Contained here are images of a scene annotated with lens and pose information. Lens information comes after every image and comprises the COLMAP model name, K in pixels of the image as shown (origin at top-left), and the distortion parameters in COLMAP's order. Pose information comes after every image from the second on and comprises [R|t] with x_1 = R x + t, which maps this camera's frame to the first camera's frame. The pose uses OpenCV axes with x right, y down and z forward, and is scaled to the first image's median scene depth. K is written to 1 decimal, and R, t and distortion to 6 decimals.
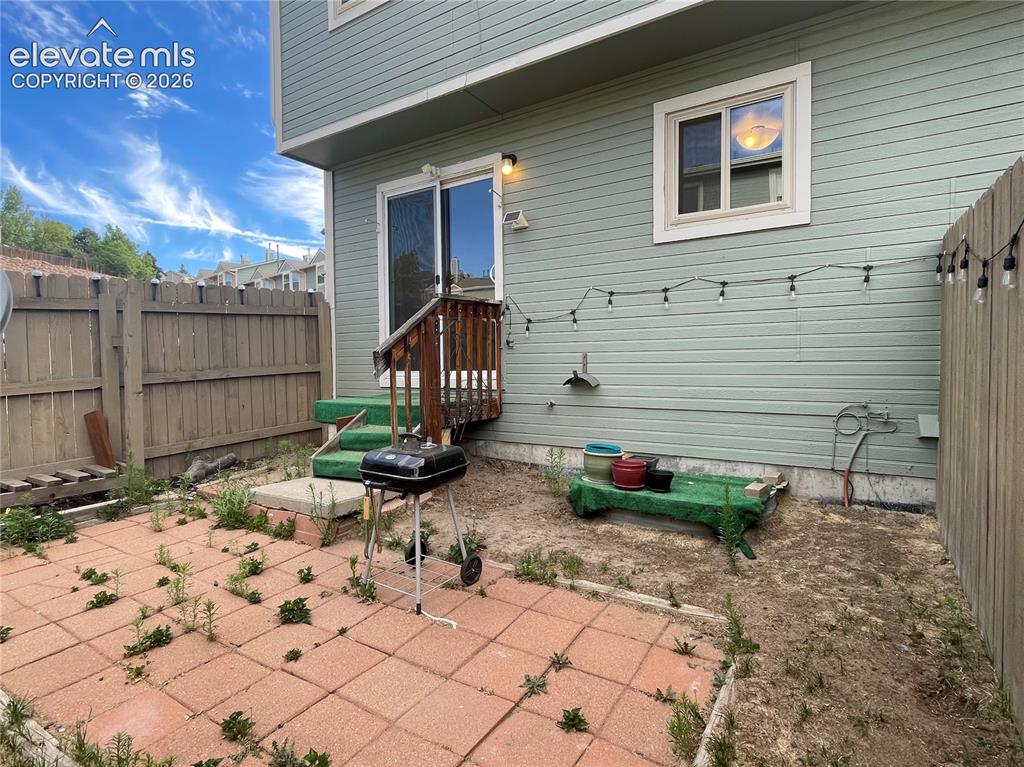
lens RADIAL K [[550.9, 0, 511.0], [0, 550.9, 381.0], [0, 0, 1]] dist [-0.005015, -0.000592]
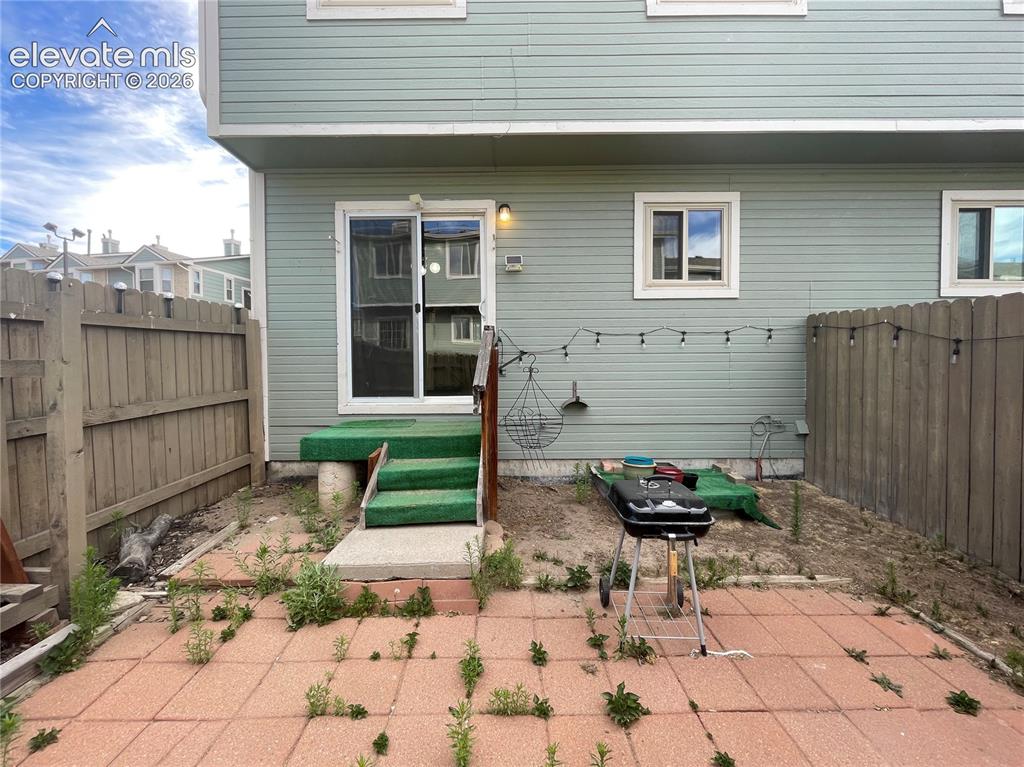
lens RADIAL K [[416.2, 0, 512.3], [0, 416.2, 382.3], [0, 0, 1]] dist [-0.004963, 0.000050]
pose [[0.837029, -0.010783, 0.547053, -0.486005], [0.016875, 0.999839, -0.006112, -0.044427], [-0.546899, 0.014348, 0.837076, 0.303075]]
